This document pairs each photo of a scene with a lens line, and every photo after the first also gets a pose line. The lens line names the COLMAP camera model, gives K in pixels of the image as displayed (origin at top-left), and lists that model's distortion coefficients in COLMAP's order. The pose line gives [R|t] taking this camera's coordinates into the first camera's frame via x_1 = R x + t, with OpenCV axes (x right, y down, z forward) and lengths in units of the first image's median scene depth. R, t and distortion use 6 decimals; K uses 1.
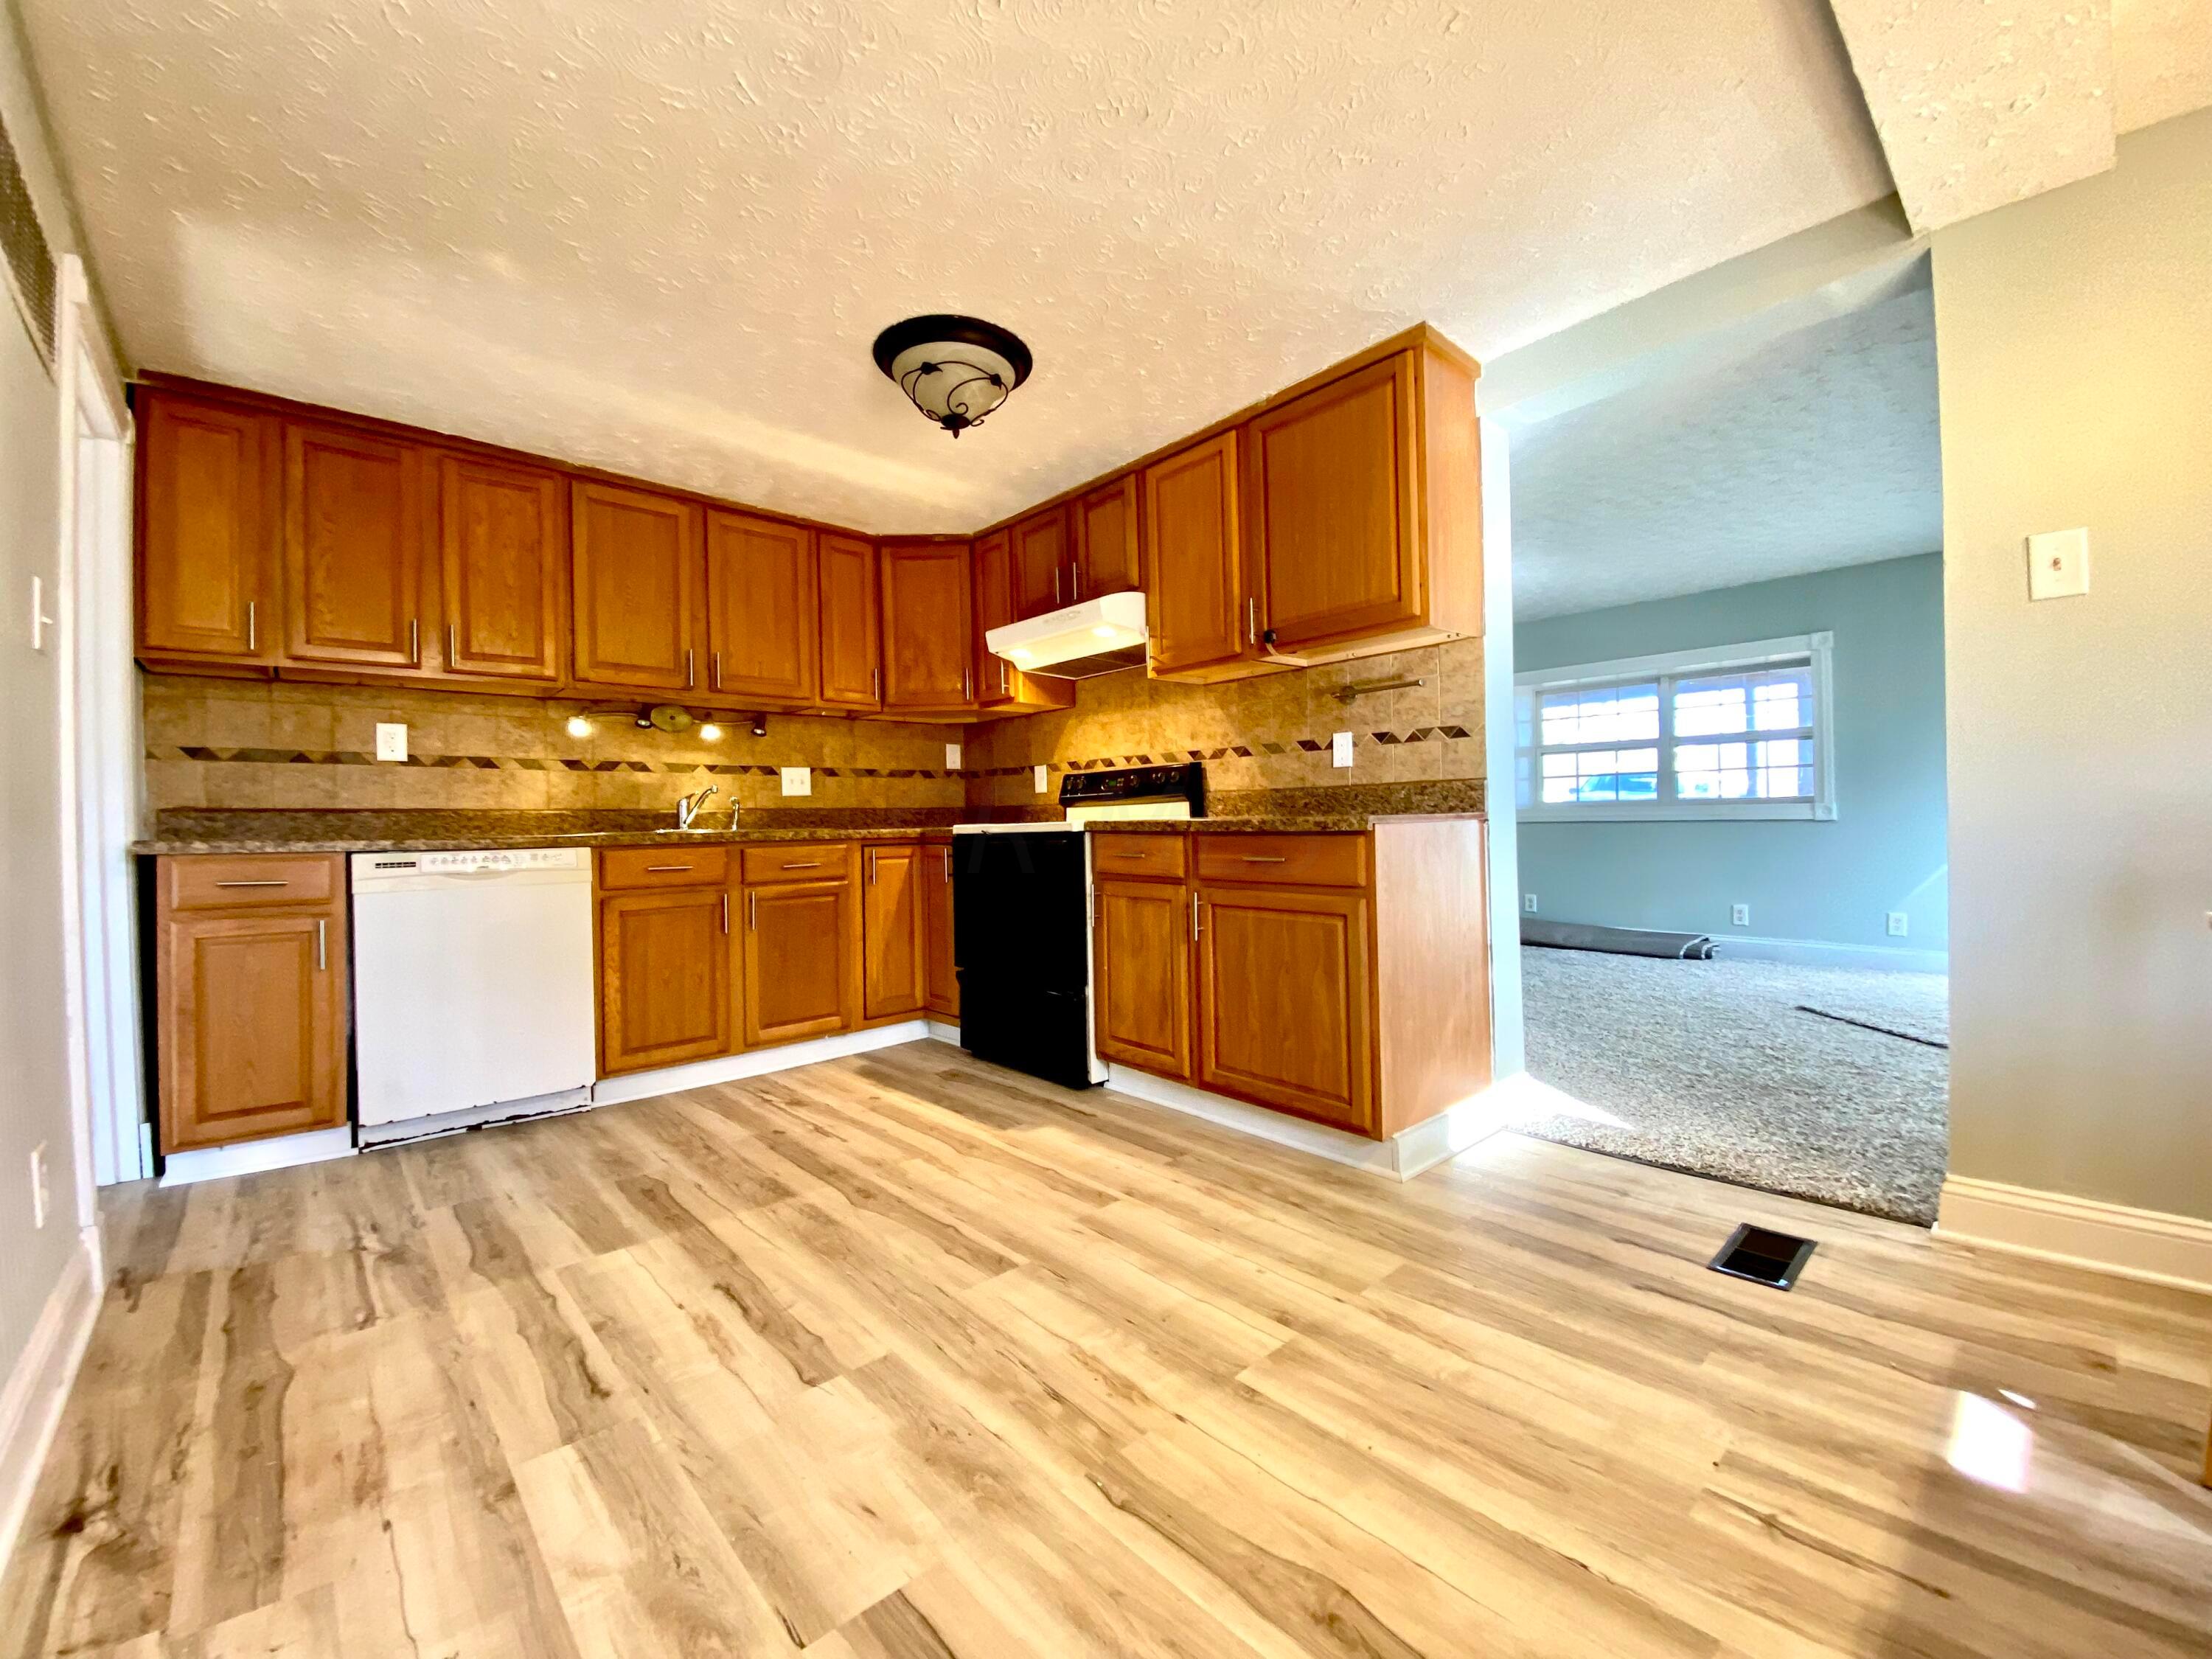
lens RADIAL K [[899.9, 0, 1104.7], [0, 899.9, 822.1], [0, 0, 1]] dist [0.047917, -0.035065]
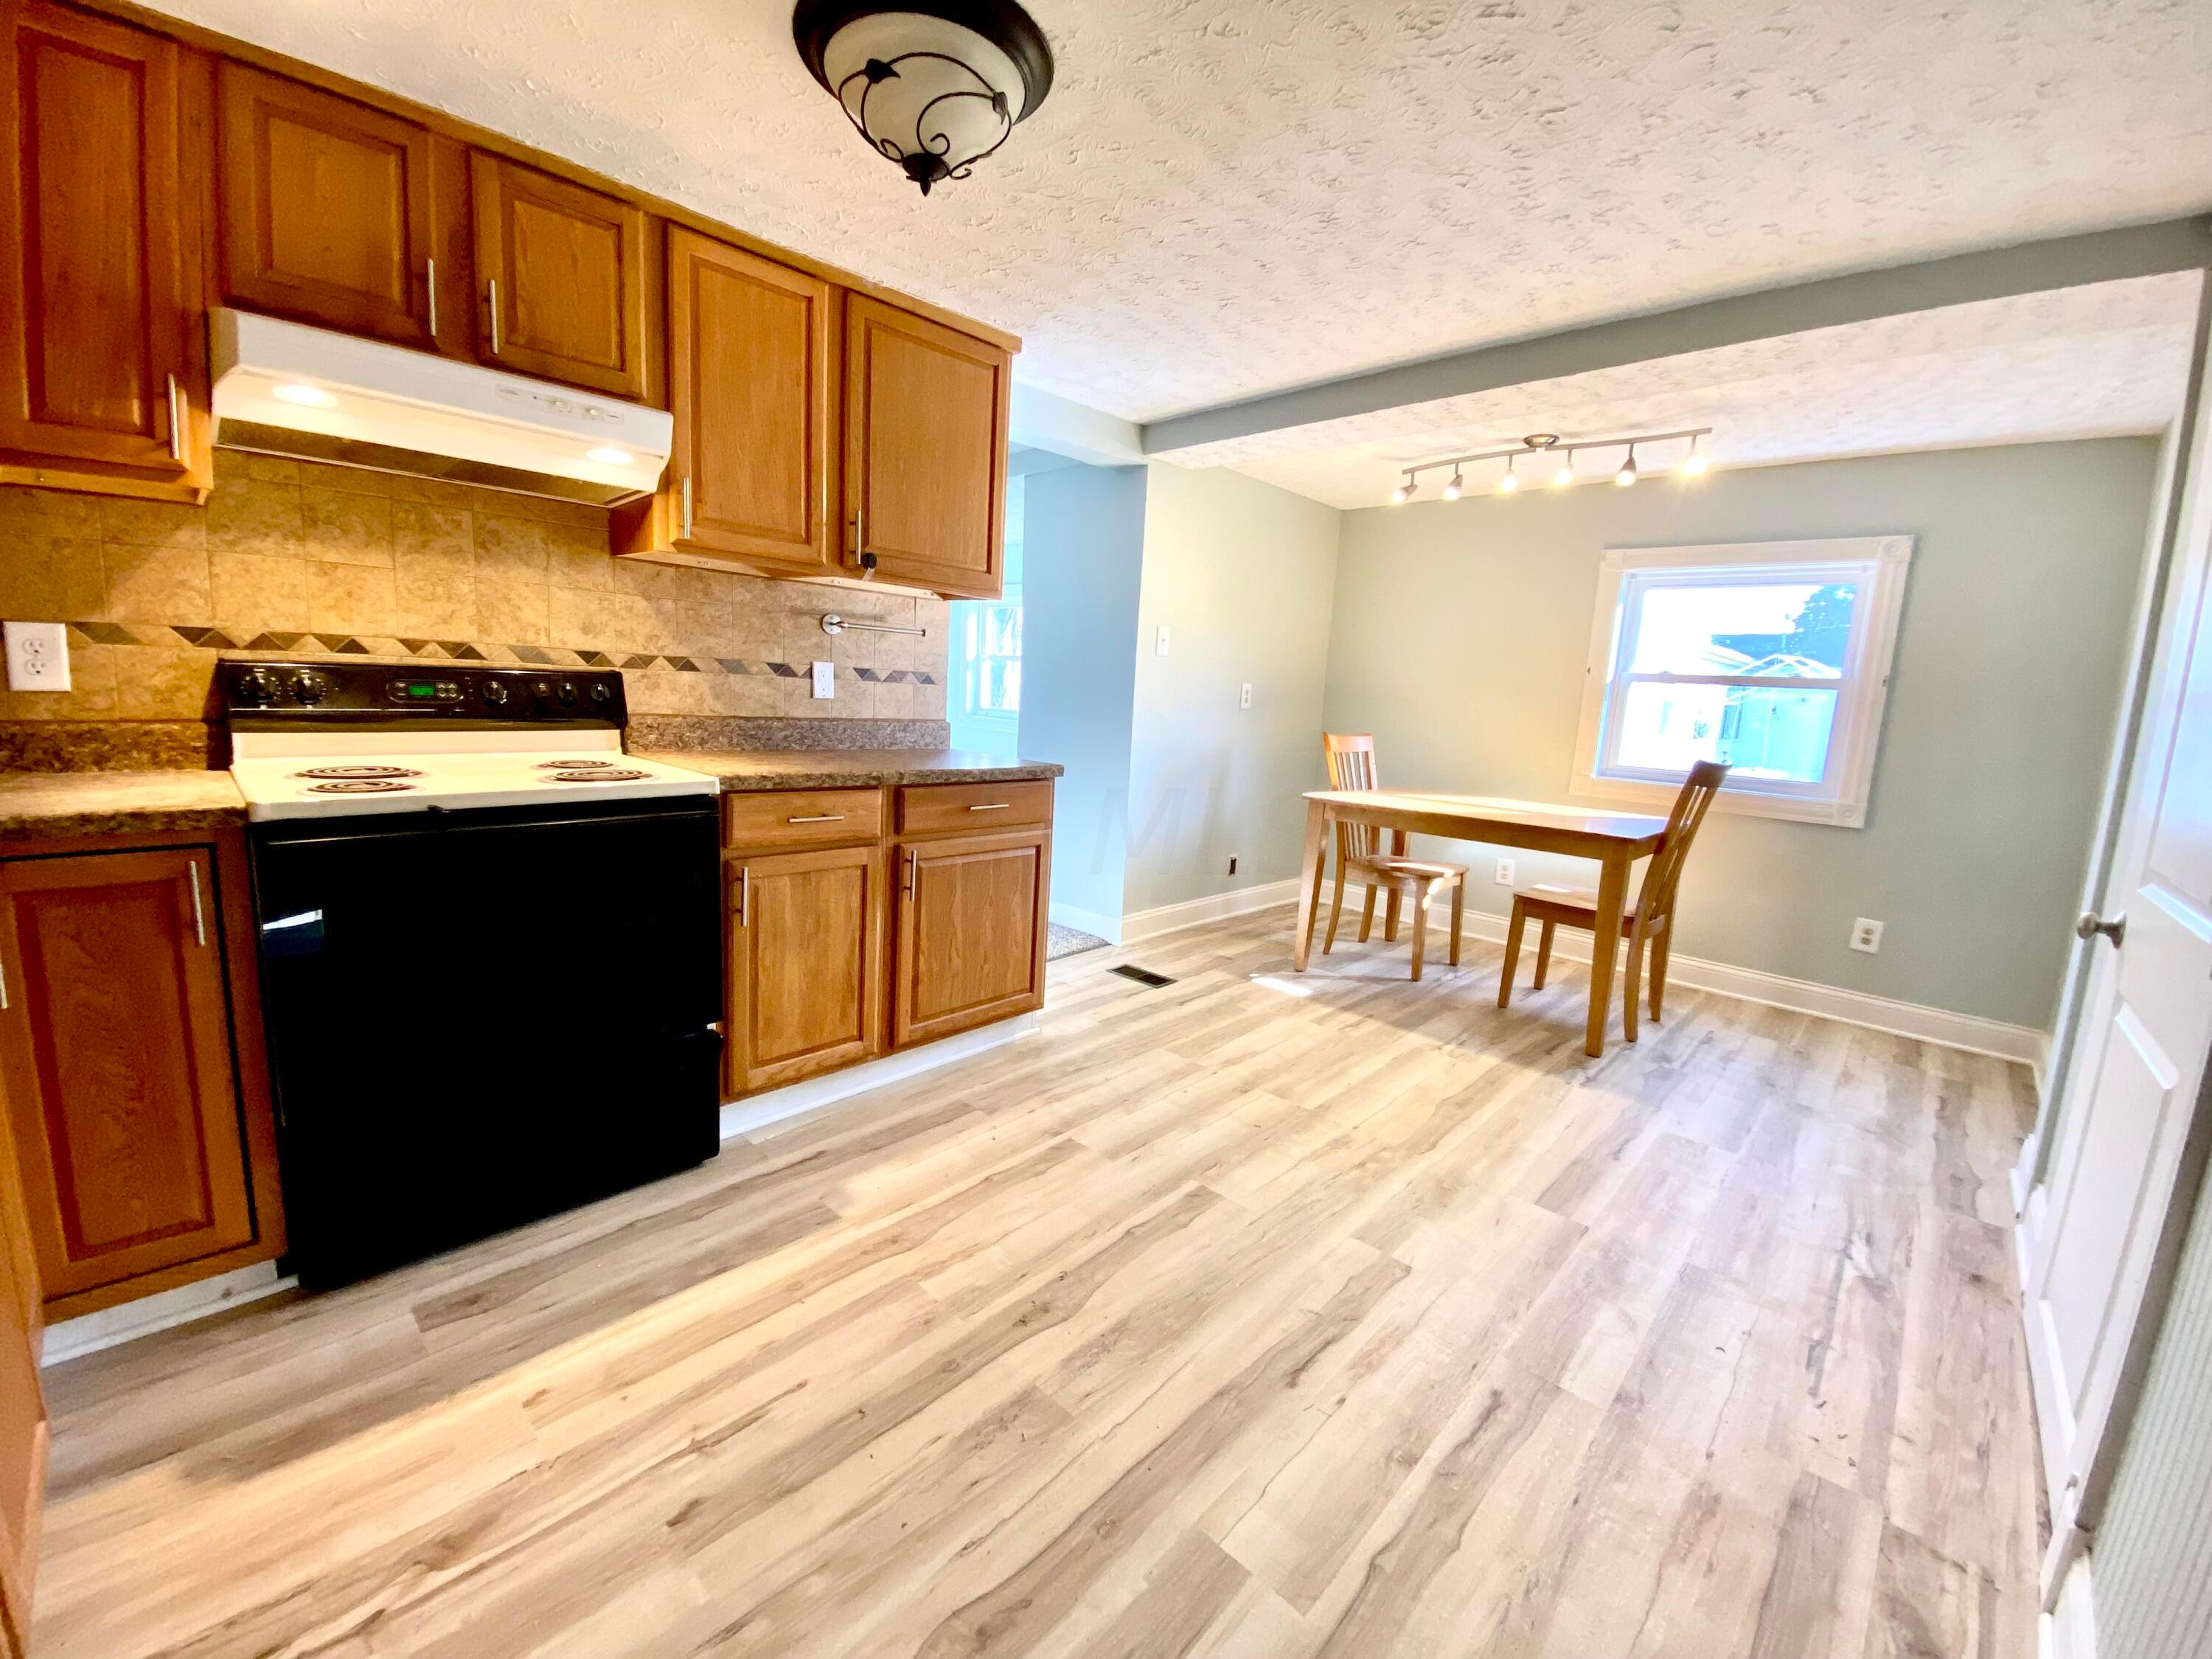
lens RADIAL K [[899.9, 0, 1104.7], [0, 899.9, 822.1], [0, 0, 1]] dist [0.047917, -0.035065]
pose [[-0.085156, -0.135357, 0.987131, -0.853962], [-0.051551, 0.990001, 0.131303, -0.084711], [-0.995033, -0.039707, -0.091283, 0.918474]]
